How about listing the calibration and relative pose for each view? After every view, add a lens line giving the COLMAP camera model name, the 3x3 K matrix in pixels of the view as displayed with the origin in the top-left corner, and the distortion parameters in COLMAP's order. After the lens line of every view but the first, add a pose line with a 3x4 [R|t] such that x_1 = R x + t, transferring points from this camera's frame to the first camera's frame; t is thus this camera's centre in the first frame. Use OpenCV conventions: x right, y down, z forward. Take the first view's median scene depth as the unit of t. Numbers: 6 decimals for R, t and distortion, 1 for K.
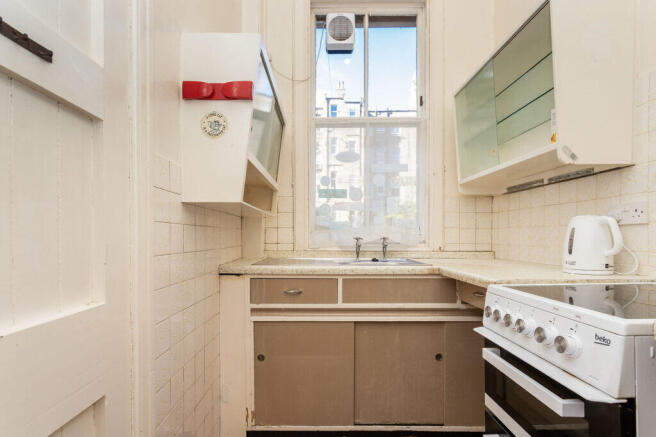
lens RADIAL K [[316.8, 0, 325.5], [0, 316.8, 237.4], [0, 0, 1]] dist [-0.000699, 0.000650]
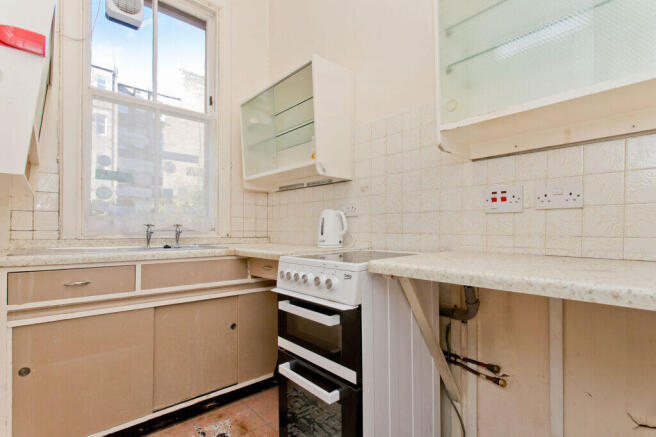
lens RADIAL K [[314.8, 0, 327.6], [0, 314.8, 228.6], [0, 0, 1]] dist [0.001237, 0.000167]
pose [[0.744768, 0.004233, 0.667310, -0.164973], [0.001384, 0.999968, -0.007888, 0.027591], [-0.667322, 0.006798, 0.744738, -0.102814]]
